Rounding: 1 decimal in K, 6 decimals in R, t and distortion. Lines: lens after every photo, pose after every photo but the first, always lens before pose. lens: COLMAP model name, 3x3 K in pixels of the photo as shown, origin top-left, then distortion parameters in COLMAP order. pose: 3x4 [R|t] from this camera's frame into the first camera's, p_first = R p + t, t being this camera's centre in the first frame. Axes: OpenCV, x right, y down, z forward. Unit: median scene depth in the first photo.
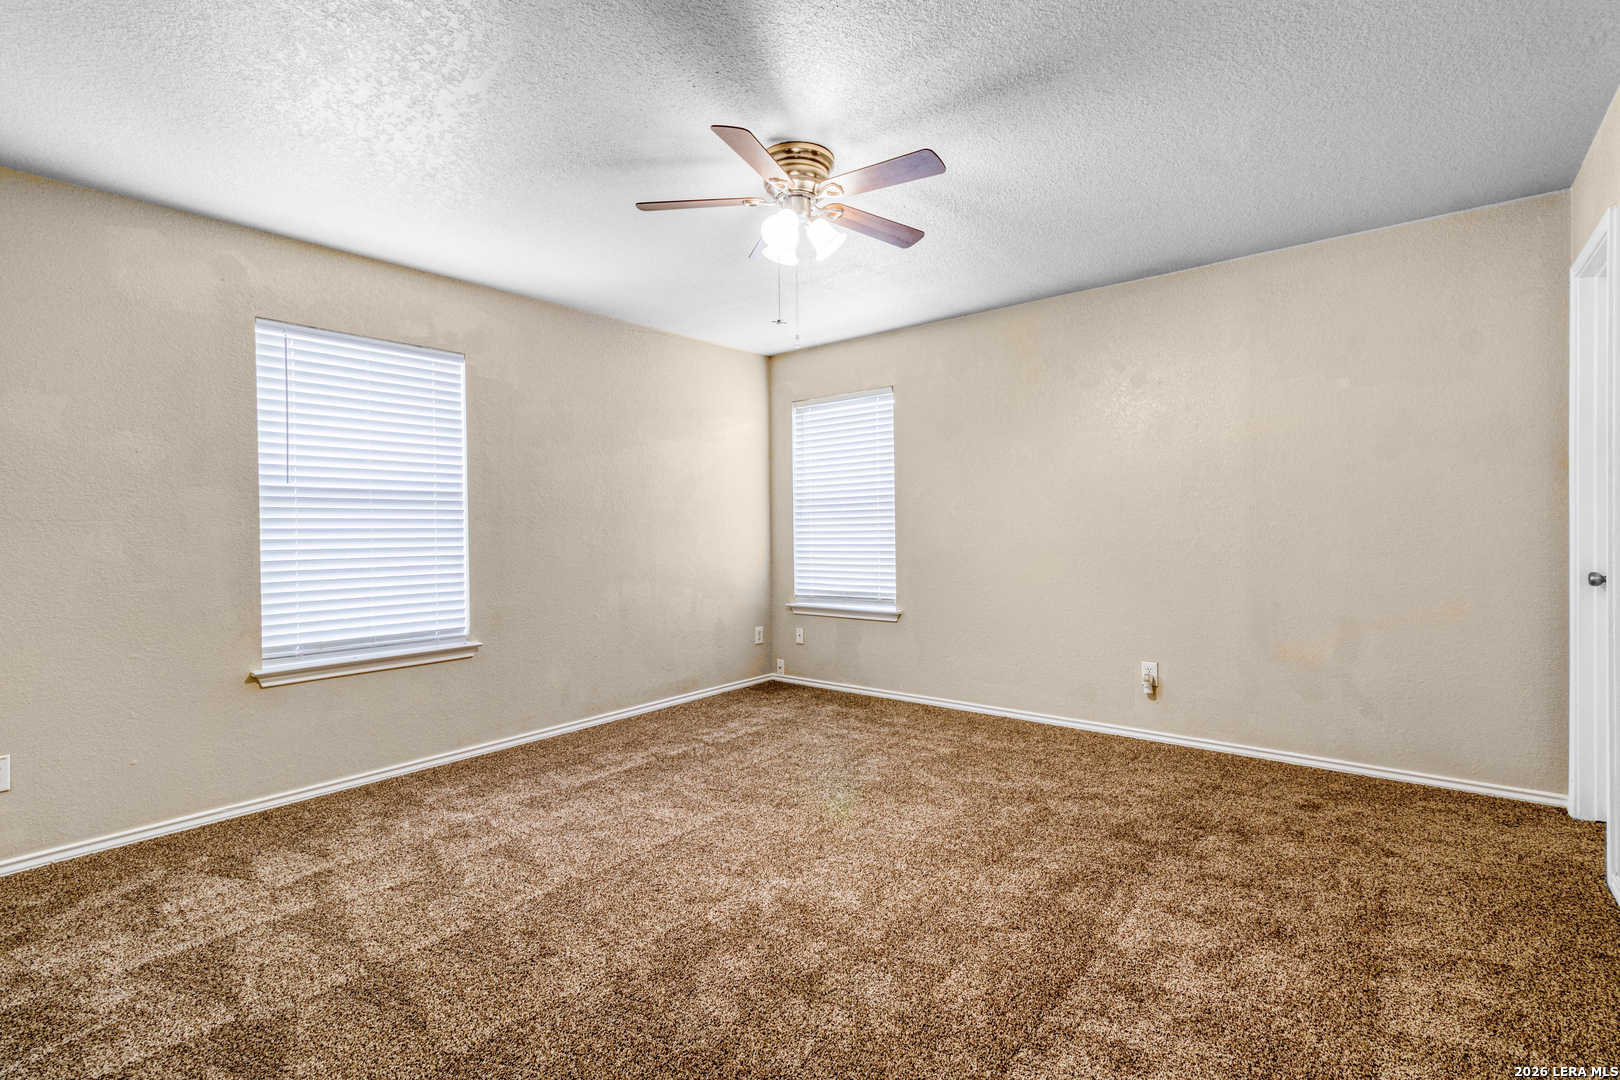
lens RADIAL K [[744.3, 0, 817.5], [0, 744.3, 542.2], [0, 0, 1]] dist [0.000449, 0.001988]
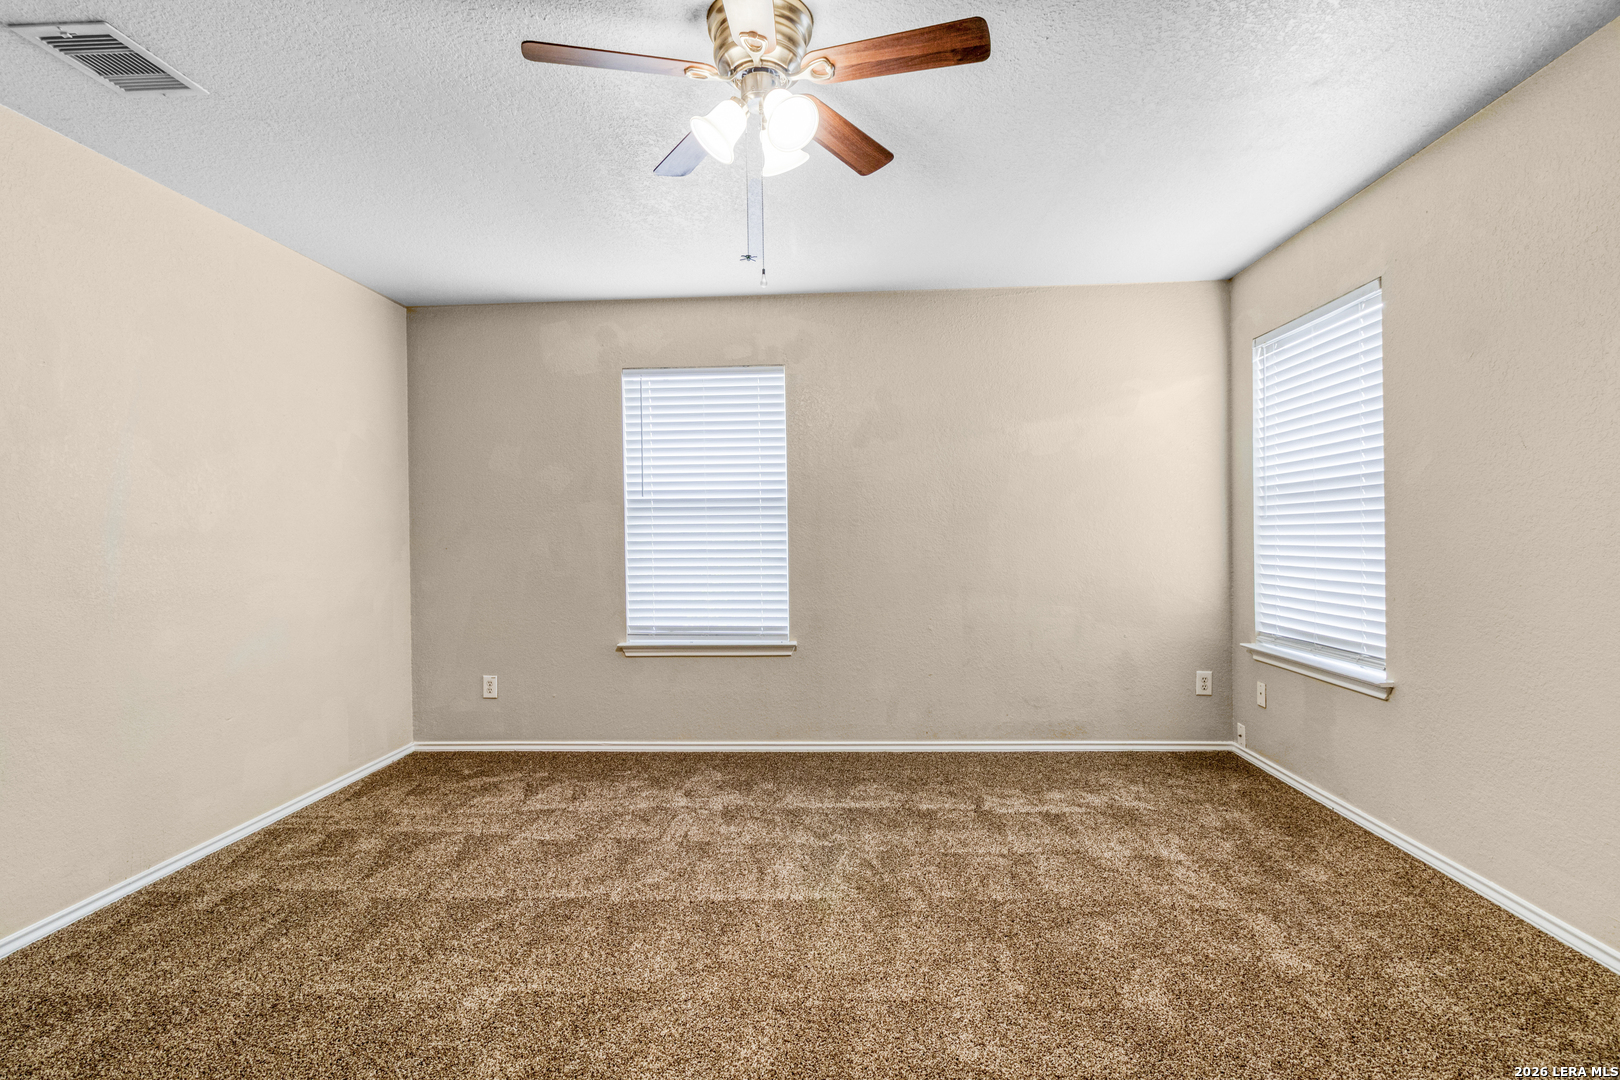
lens RADIAL K [[744.3, 0, 806.8], [0, 744.3, 542.9], [0, 0, 1]] dist [0.000449, 0.001988]
pose [[0.581877, 0.016481, -0.813110, 0.400759], [-0.010454, 0.999864, 0.012786, -0.017218], [0.813210, 0.001060, 0.581970, 0.423229]]
